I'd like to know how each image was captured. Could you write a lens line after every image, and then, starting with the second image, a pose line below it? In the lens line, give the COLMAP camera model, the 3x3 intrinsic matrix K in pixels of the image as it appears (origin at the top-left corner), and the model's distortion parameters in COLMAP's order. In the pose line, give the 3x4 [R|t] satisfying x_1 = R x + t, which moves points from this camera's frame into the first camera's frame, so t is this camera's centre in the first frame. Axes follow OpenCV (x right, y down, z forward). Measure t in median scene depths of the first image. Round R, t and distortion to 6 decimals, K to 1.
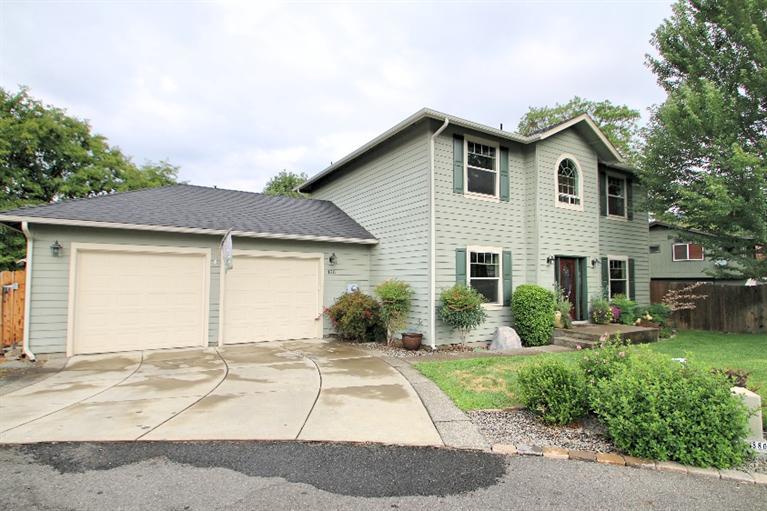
lens RADIAL K [[379.9, 0, 364.6], [0, 379.9, 261.9], [0, 0, 1]] dist [-0.018633, -0.002086]
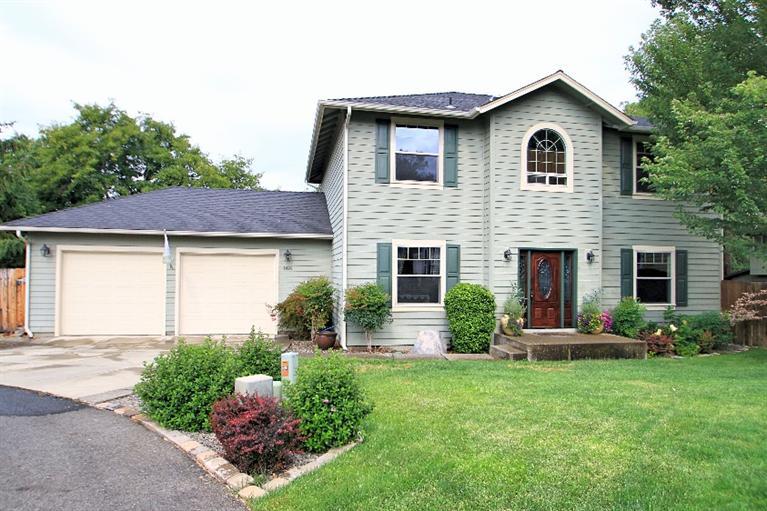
lens RADIAL K [[457.2, 0, 378.2], [0, 457.2, 268.4], [0, 0, 1]] dist [-0.025754, -0.000898]
pose [[0.946566, 0.000219, -0.322511, 0.519994], [0.010088, 0.999490, 0.030287, -0.006951], [0.322353, -0.031922, 0.946081, -0.051310]]
